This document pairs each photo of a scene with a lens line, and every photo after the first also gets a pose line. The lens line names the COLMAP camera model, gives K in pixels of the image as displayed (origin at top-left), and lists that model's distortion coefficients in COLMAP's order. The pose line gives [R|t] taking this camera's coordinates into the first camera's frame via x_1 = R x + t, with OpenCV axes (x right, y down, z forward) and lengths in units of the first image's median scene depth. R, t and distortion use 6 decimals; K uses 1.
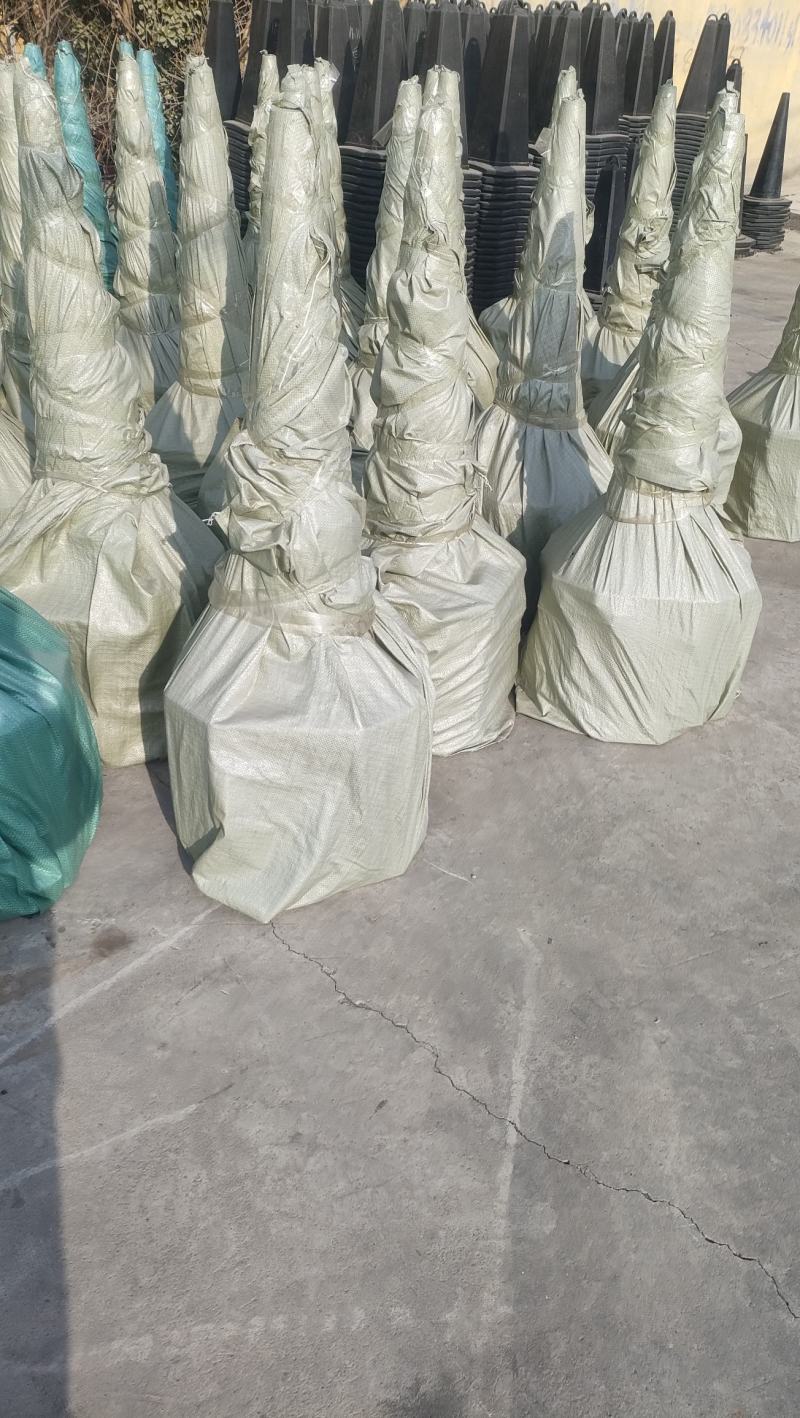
lens RADIAL K [[930.3, 0, 399.5], [0, 930.3, 673.4], [0, 0, 1]] dist [0.060647, -0.056149]
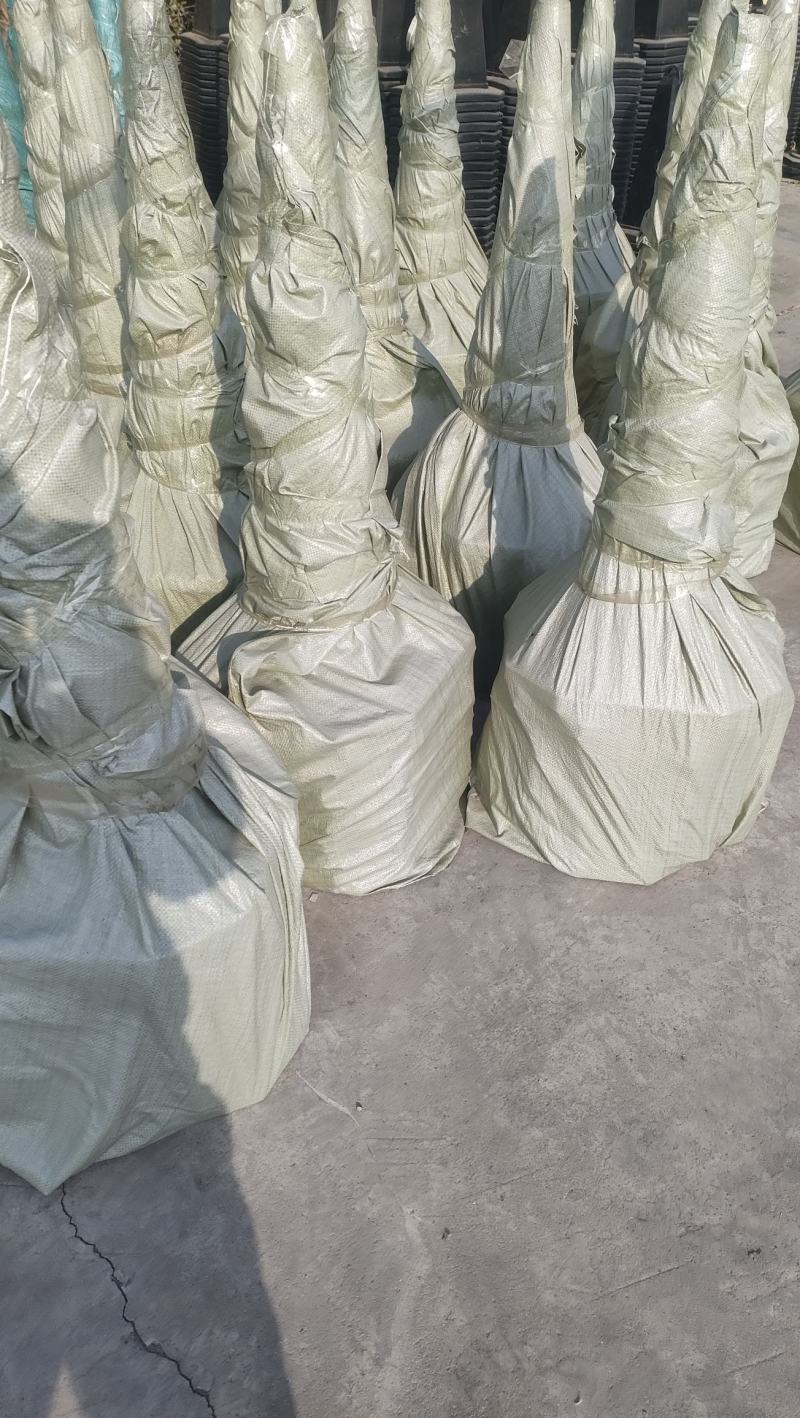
lens RADIAL K [[1034.7, 0, 346.9], [0, 1034.7, 724.4], [0, 0, 1]] dist [0.075432, -0.085009]
pose [[0.997575, 0.018990, -0.066956, 0.106607], [-0.015403, 0.998439, 0.053682, -0.110877], [0.067871, -0.052521, 0.996311, 0.185068]]
